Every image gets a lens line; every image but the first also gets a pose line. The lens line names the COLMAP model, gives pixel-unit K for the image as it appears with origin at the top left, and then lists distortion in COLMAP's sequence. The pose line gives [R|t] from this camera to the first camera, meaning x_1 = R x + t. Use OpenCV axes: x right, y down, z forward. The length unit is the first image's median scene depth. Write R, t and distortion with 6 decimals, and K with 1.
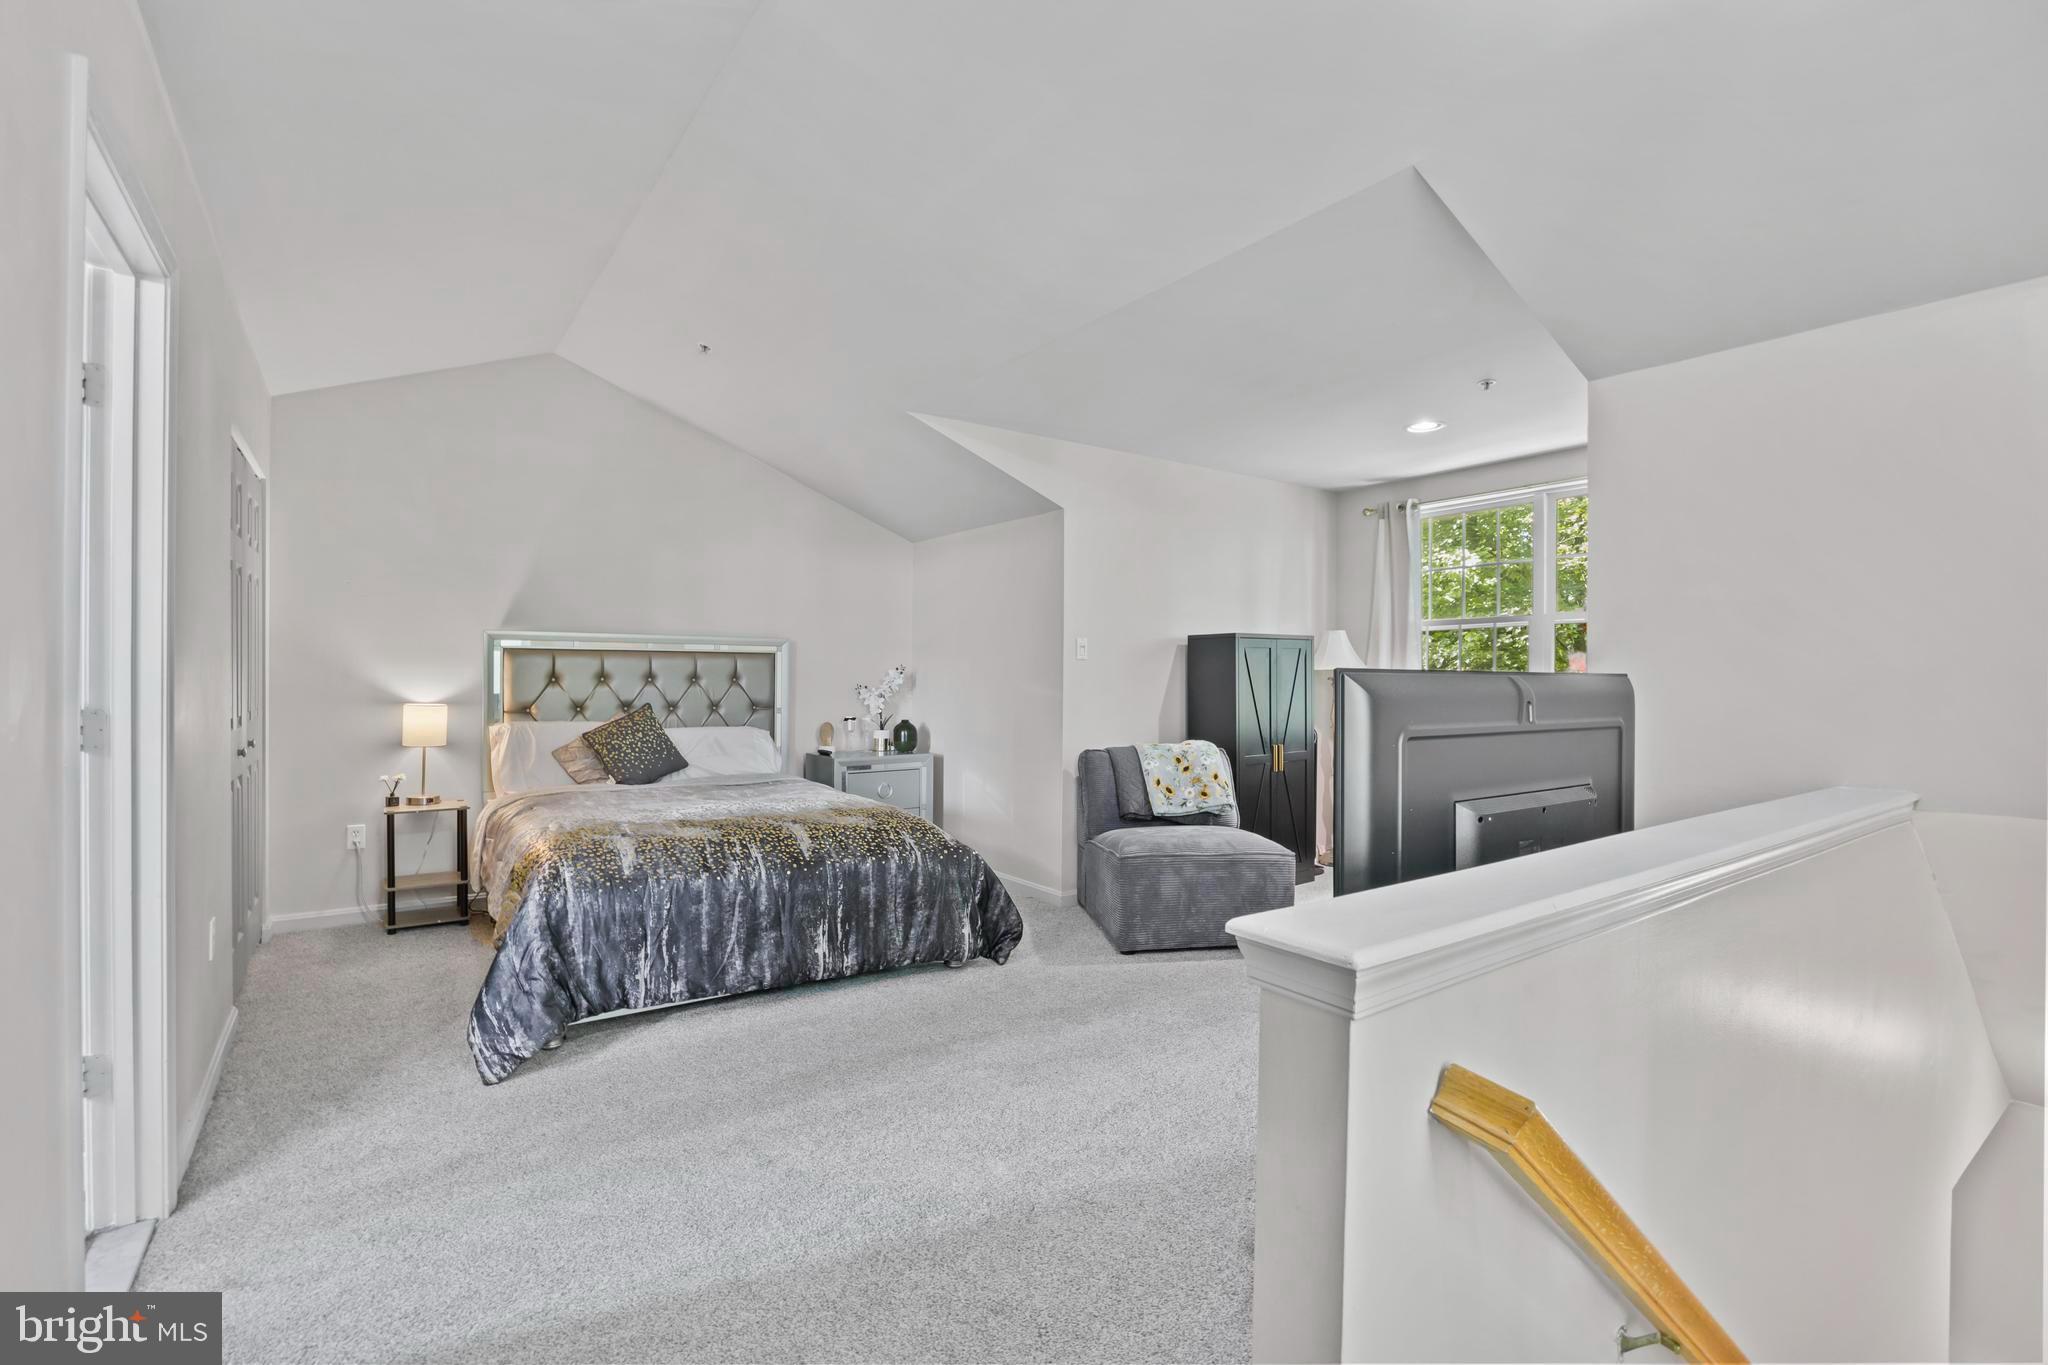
lens RADIAL K [[923.5, 0, 1024.0], [0, 923.5, 682.5], [0, 0, 1]] dist [-0.011337, 0.000057]
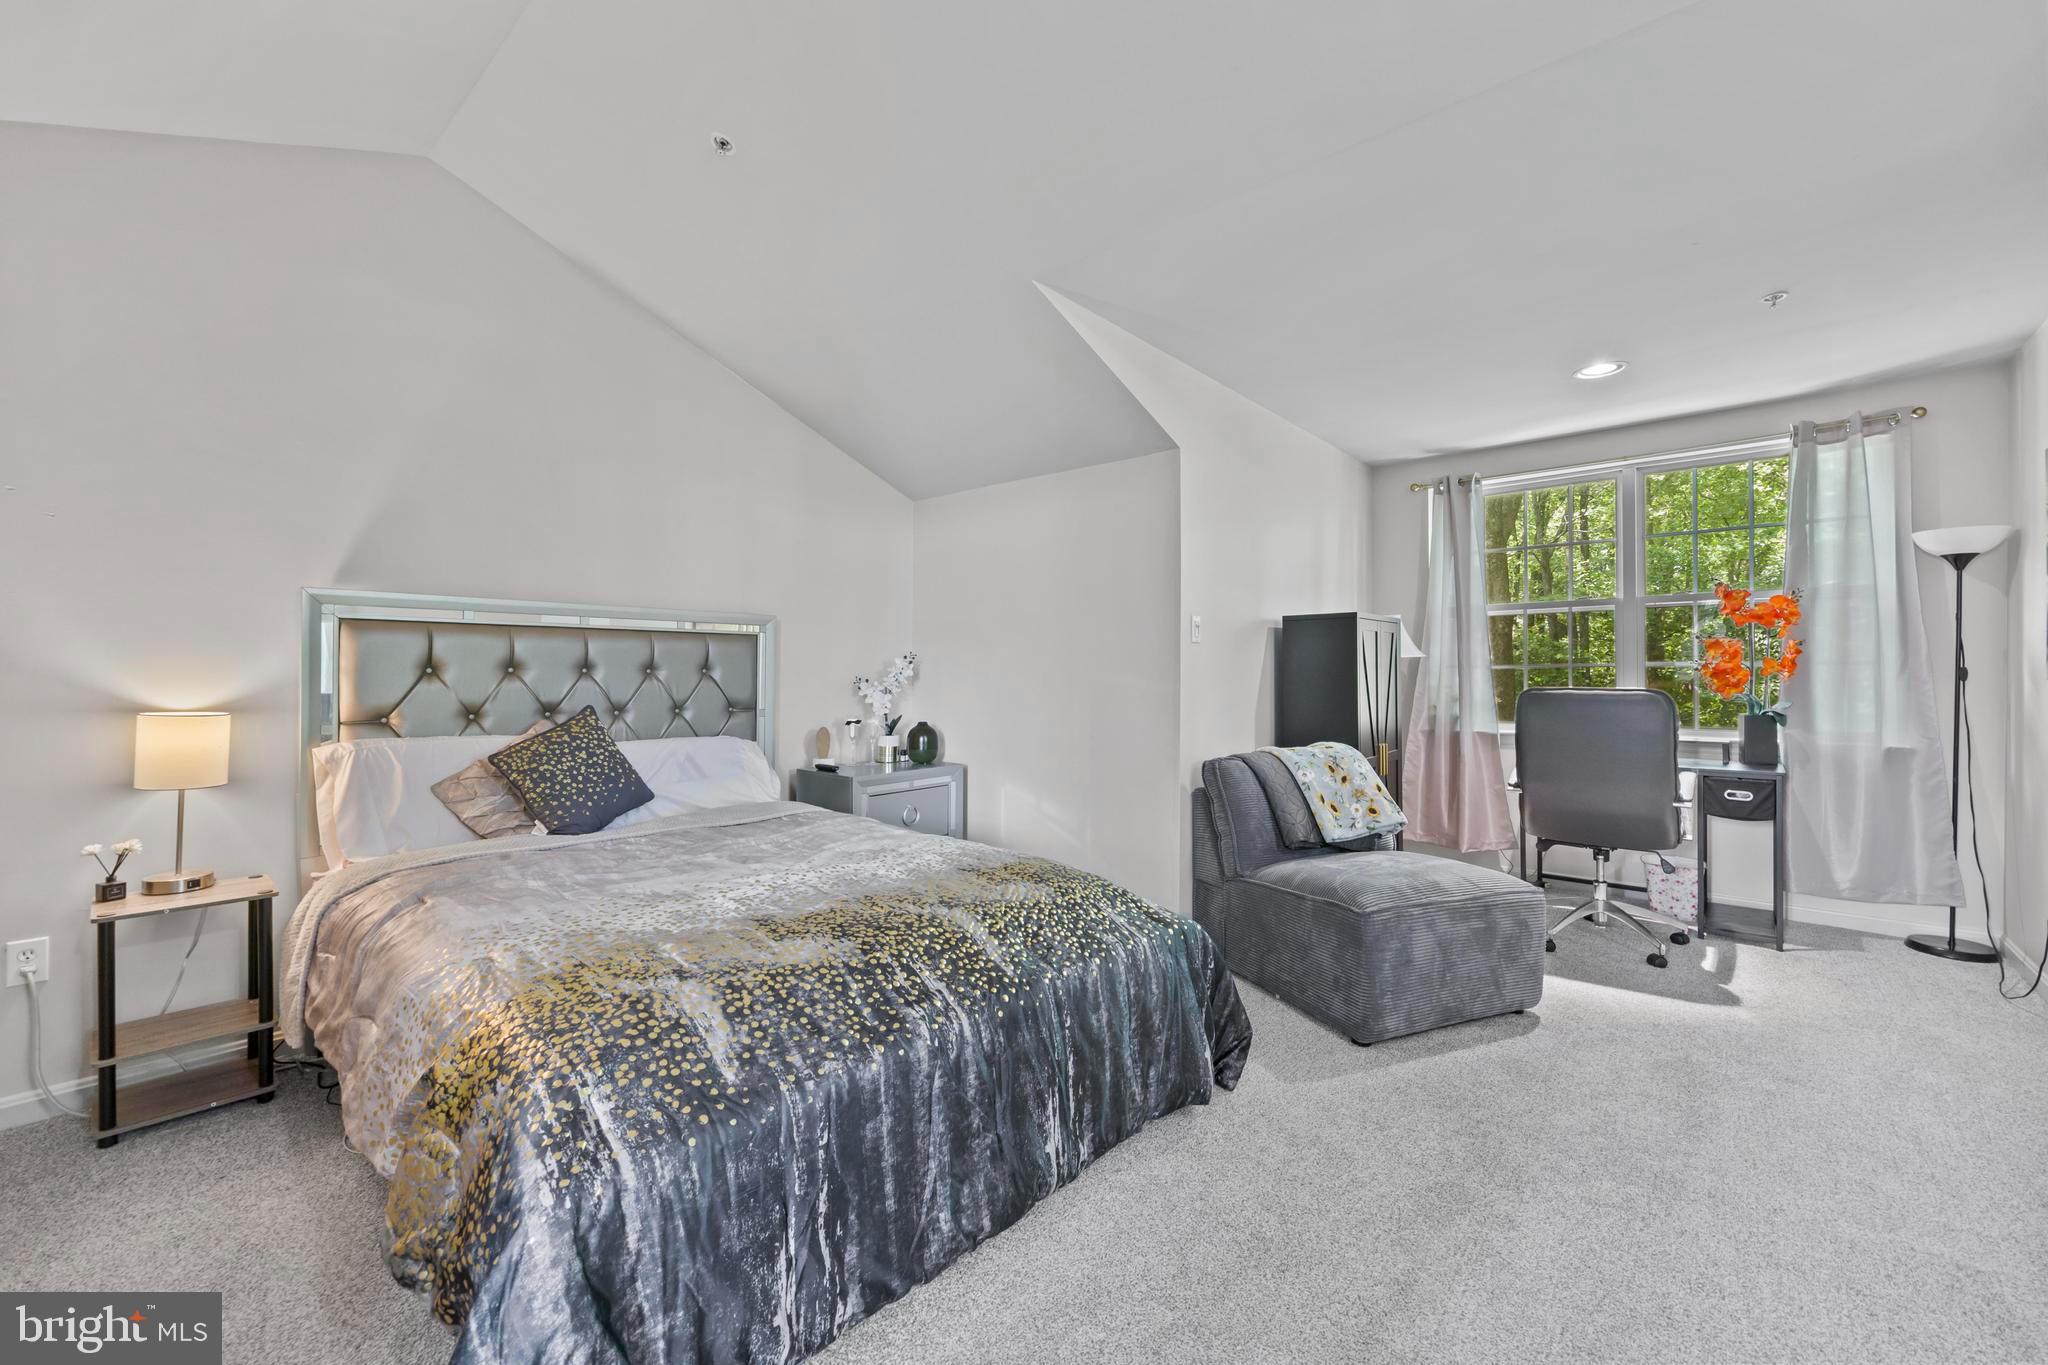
lens RADIAL K [[820.5, 0, 1025.2], [0, 820.5, 672.4], [0, 0, 1]] dist [-0.002394, -0.000108]
pose [[0.972890, -0.003856, 0.231235, -0.261212], [0.005692, 0.999957, -0.007270, 0.005052], [-0.231197, 0.008389, 0.972871, 0.386186]]
